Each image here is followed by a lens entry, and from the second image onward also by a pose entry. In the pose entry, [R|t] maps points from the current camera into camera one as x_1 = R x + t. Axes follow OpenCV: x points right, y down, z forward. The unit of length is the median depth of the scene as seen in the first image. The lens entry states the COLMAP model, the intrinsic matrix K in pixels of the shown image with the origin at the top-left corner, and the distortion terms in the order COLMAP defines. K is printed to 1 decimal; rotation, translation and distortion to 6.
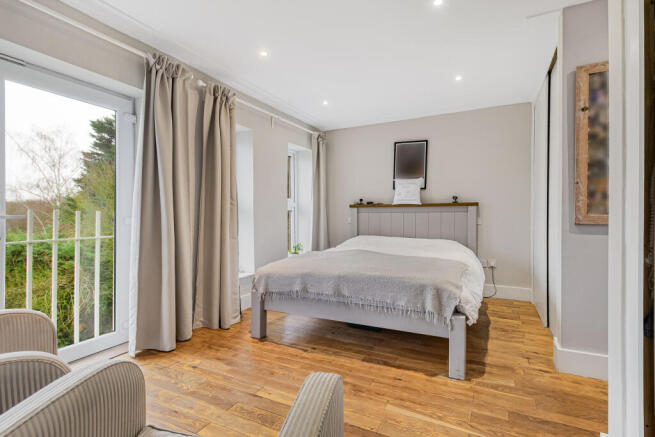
lens RADIAL K [[319.8, 0, 333.2], [0, 319.8, 216.6], [0, 0, 1]] dist [0.009684, -0.000425]
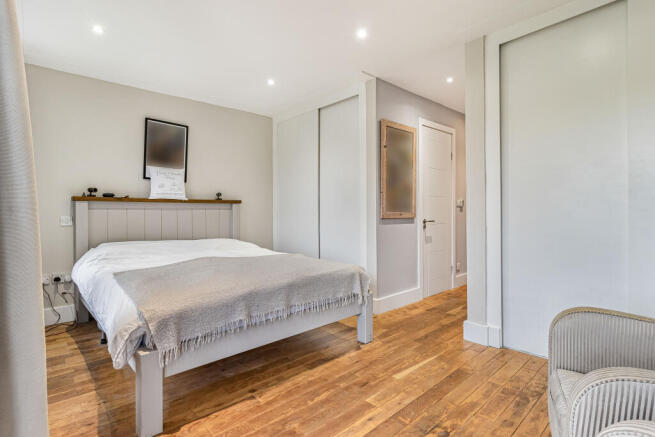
lens RADIAL K [[329.6, 0, 332.1], [0, 329.6, 217.2], [0, 0, 1]] dist [0.004149, -0.001609]
pose [[0.346817, -0.012898, 0.937844, -0.682050], [0.005663, 0.999916, 0.011658, -0.000793], [-0.937916, 0.001268, 0.346861, 0.535142]]
